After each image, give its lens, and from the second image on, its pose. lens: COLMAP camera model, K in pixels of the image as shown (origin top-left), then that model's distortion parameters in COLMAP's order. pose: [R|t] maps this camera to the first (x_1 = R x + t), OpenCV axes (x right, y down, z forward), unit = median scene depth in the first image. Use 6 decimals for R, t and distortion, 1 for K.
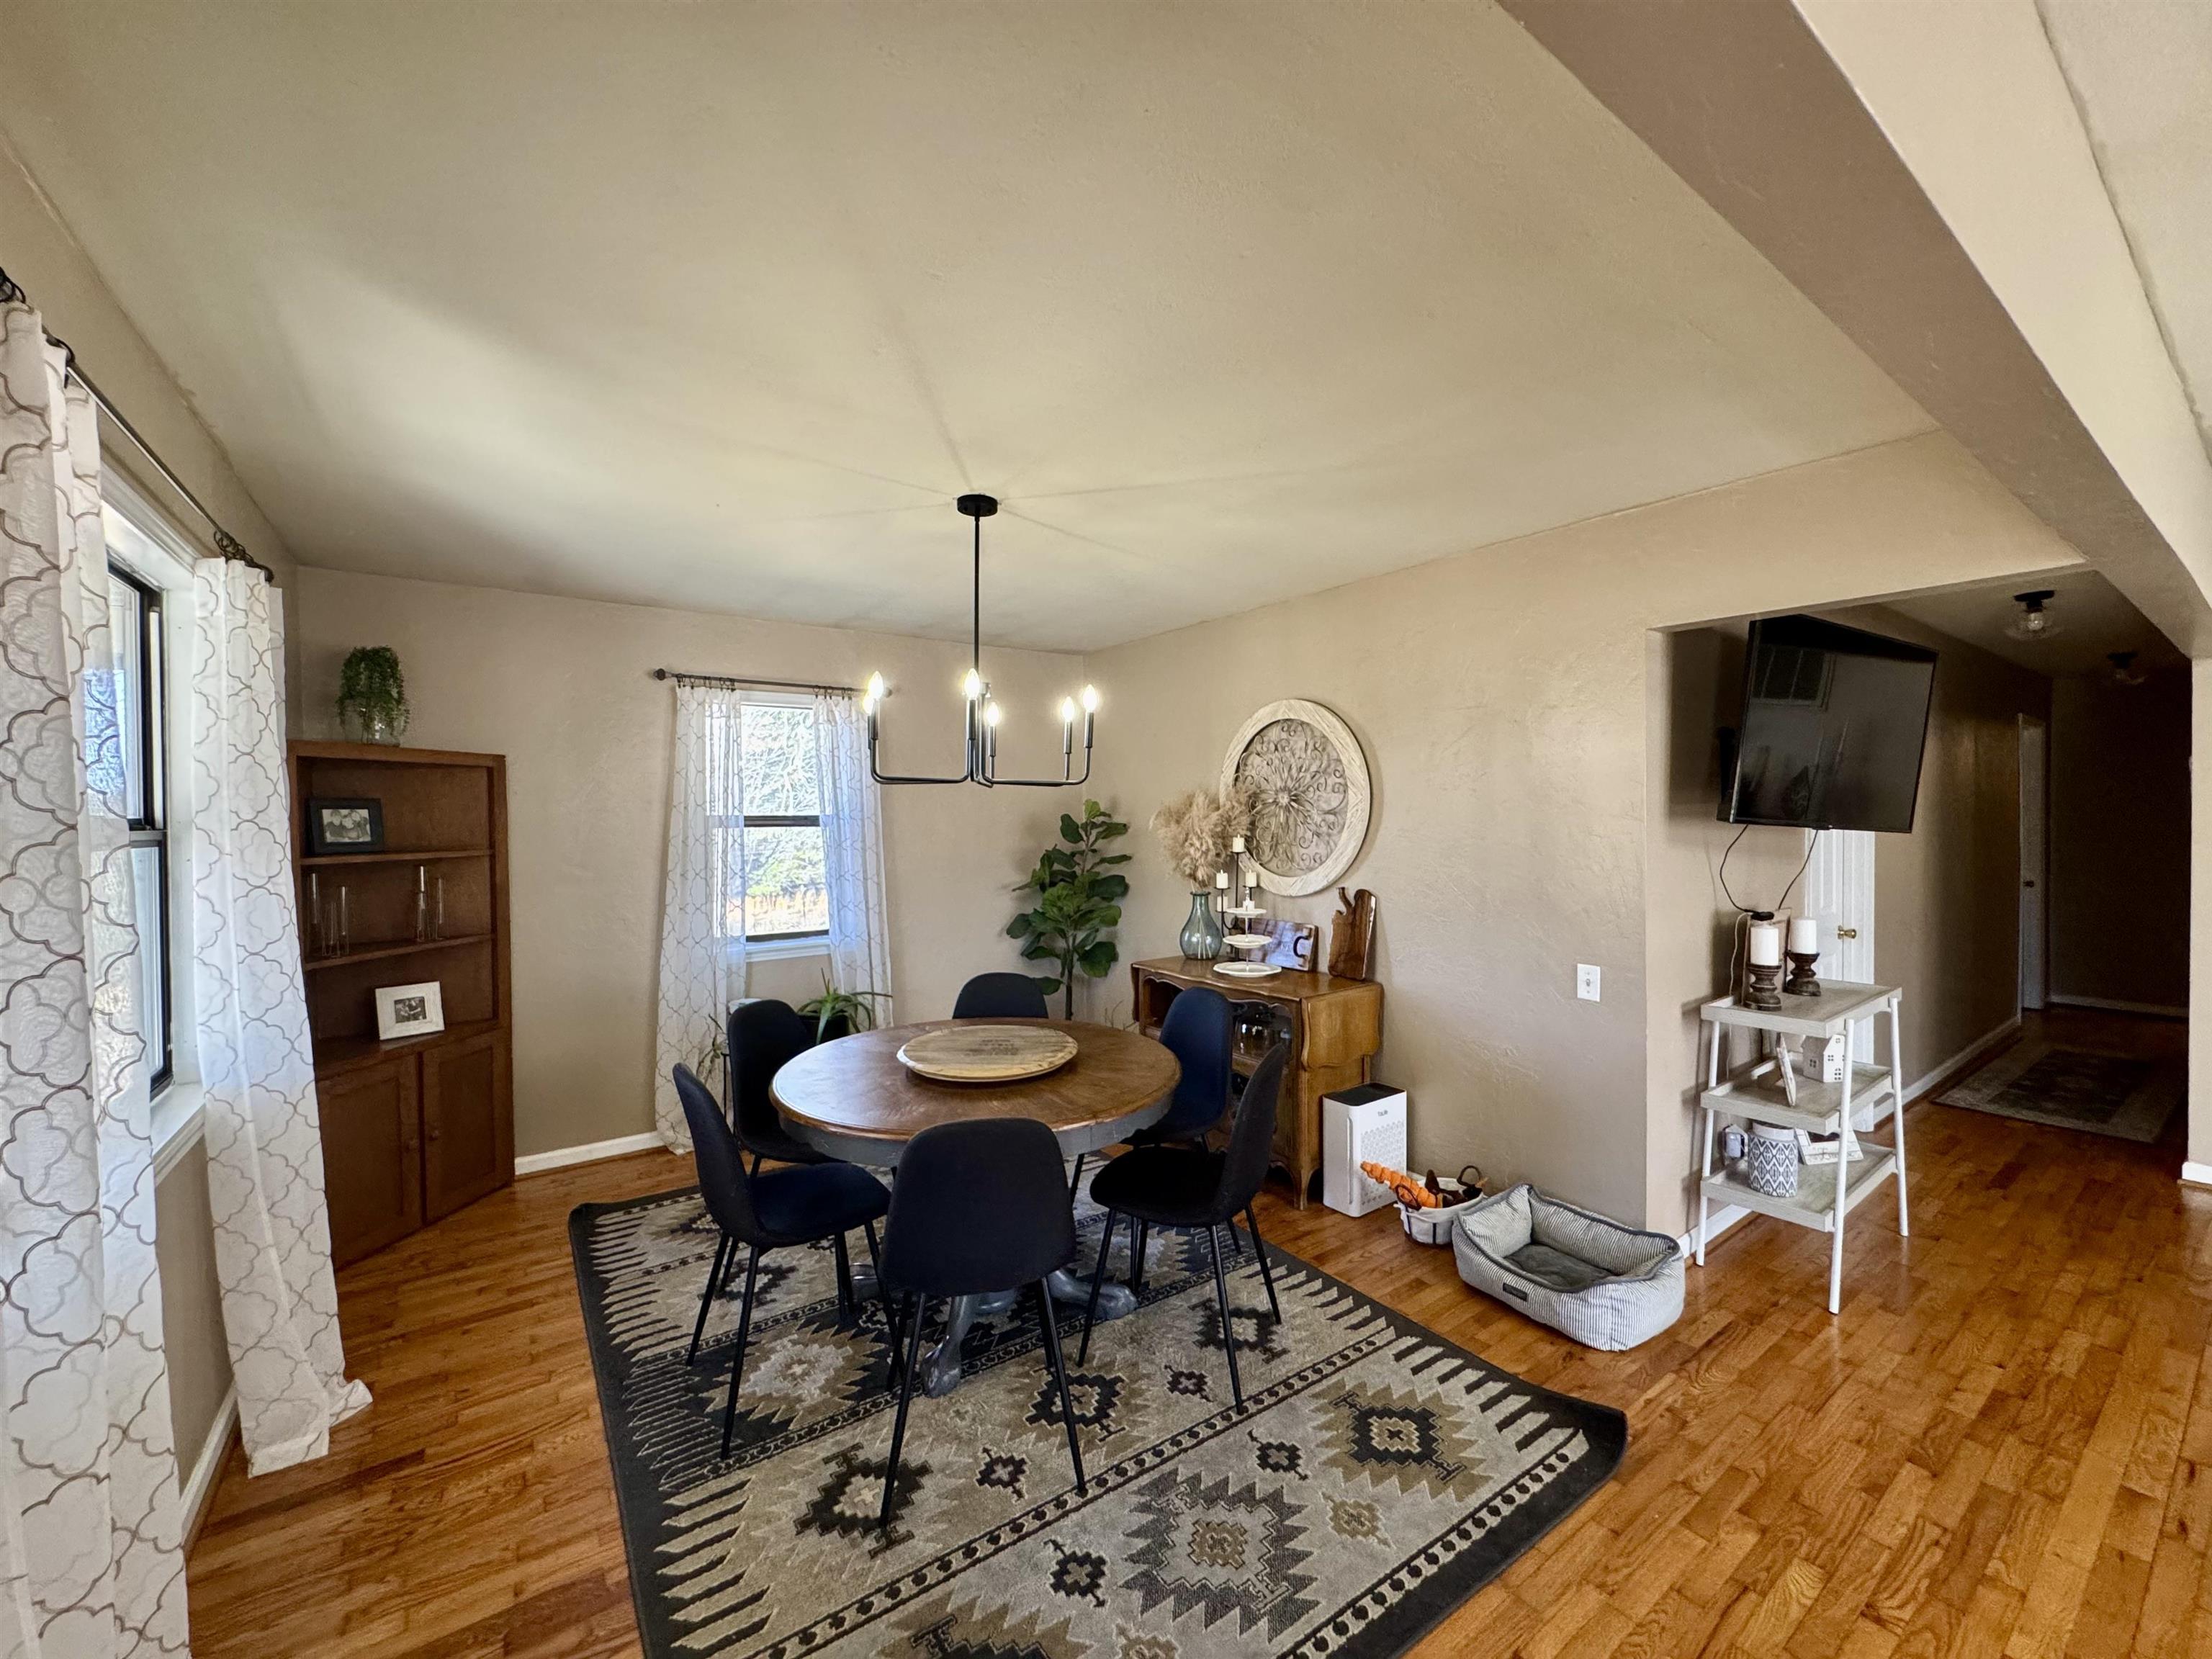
lens RADIAL K [[865.0, 0, 1100.6], [0, 865.0, 869.4], [0, 0, 1]] dist [0.001321, 0.000287]
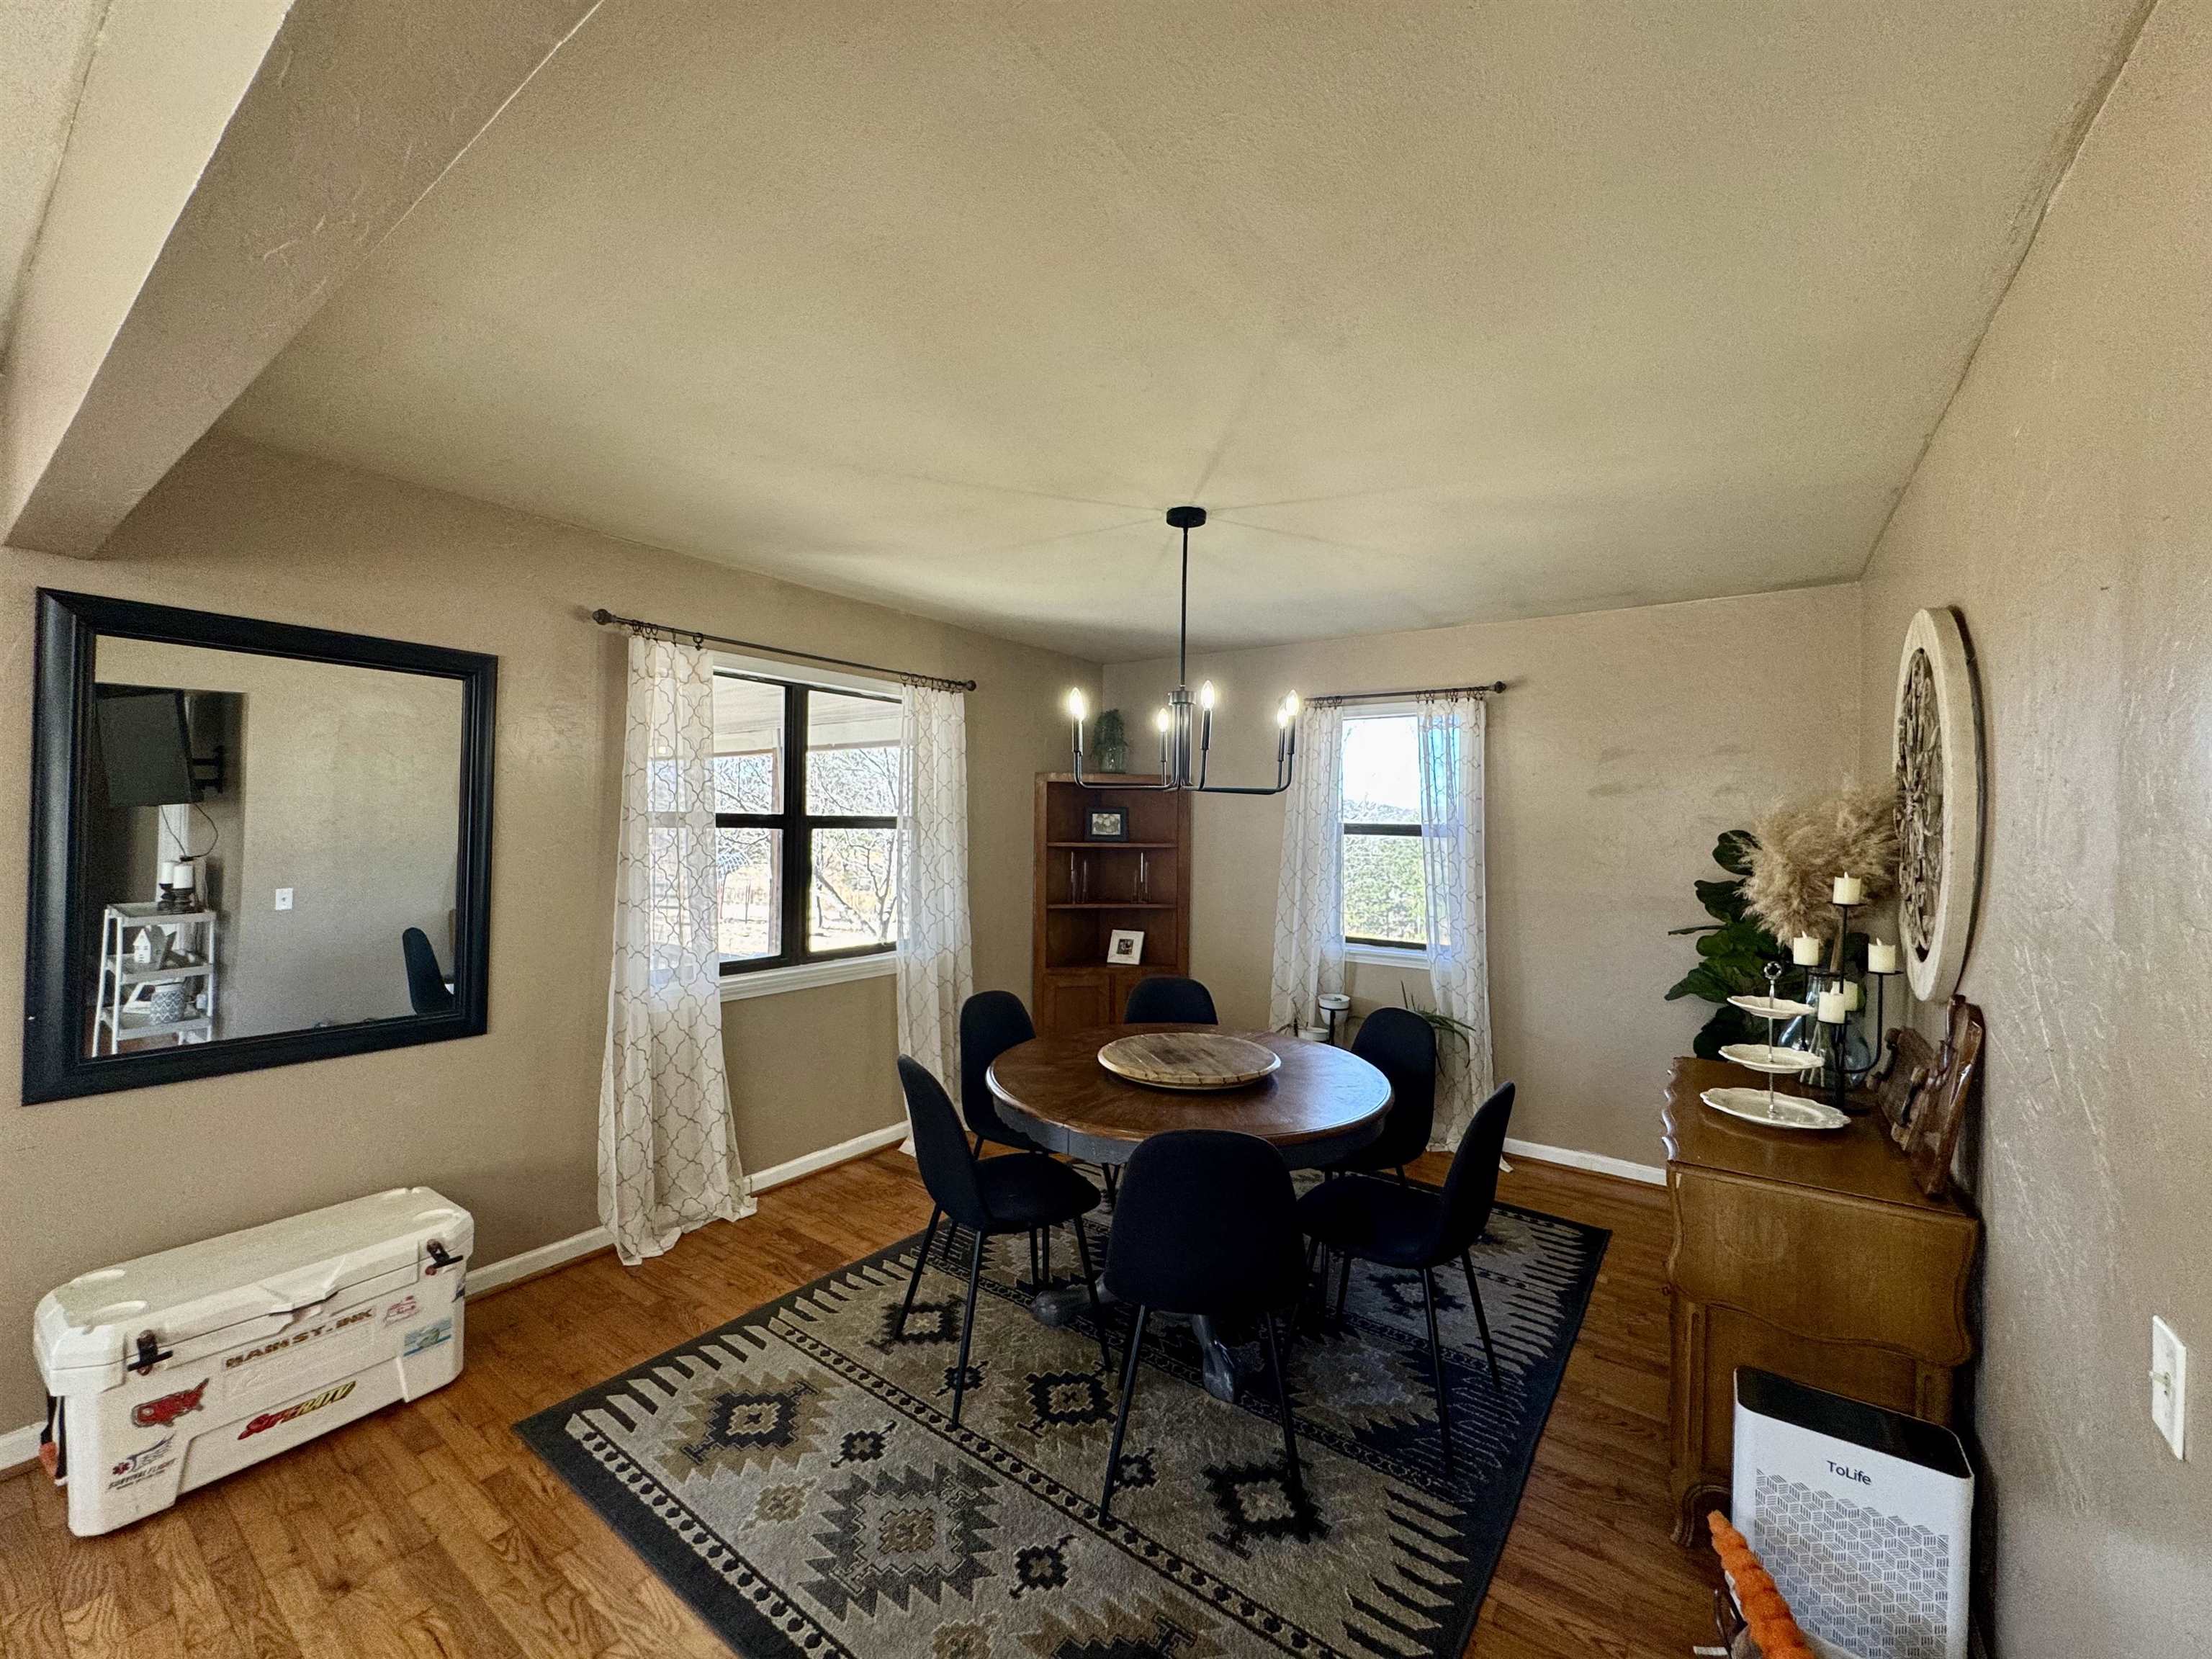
lens RADIAL K [[881.8, 0, 1104.4], [0, 881.8, 826.0], [0, 0, 1]] dist [-0.002766, 0.000031]
pose [[0.332278, 0.010256, -0.943126, 0.909361], [-0.080873, 0.996568, -0.017655, -0.025078], [0.939708, 0.082140, 0.331967, 0.634435]]
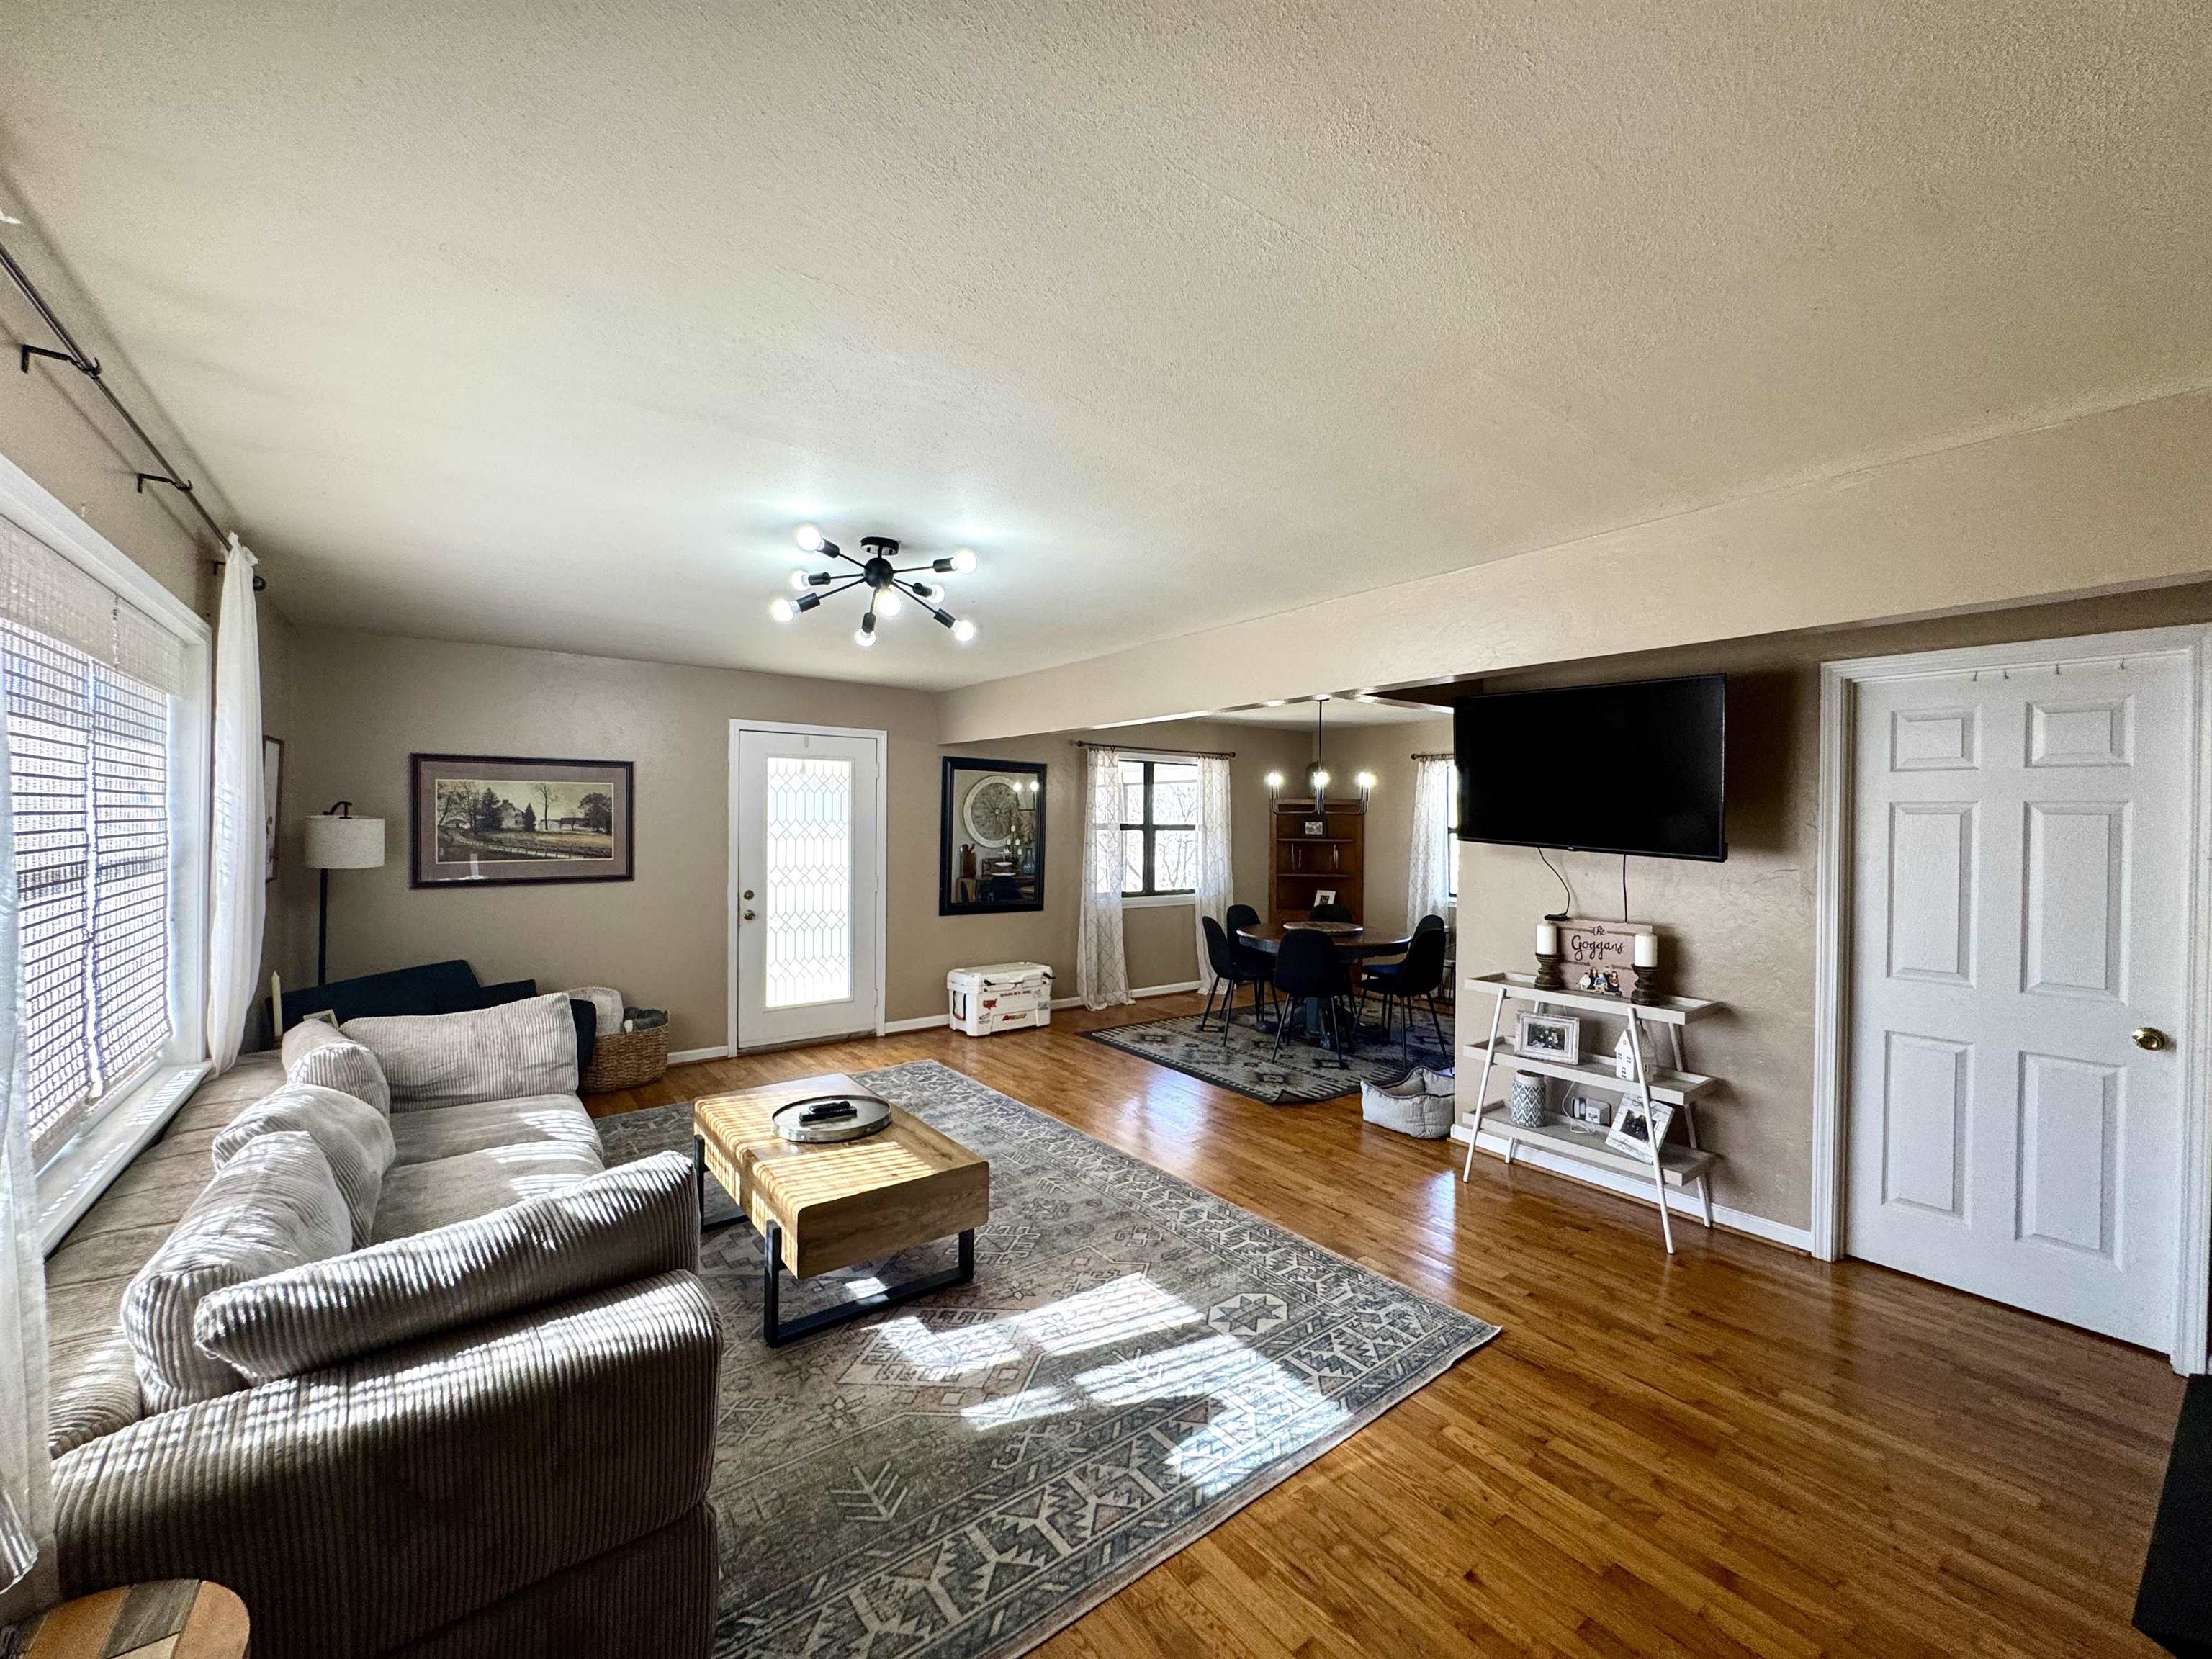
lens RADIAL K [[881.8, 0, 1104.4], [0, 881.8, 826.0], [0, 0, 1]] dist [-0.002766, 0.000031]
pose [[0.032873, 0.006220, -0.999440, 2.558114], [-0.080320, 0.996763, 0.003562, -0.019227], [0.996227, 0.080158, 0.033266, 0.358986]]
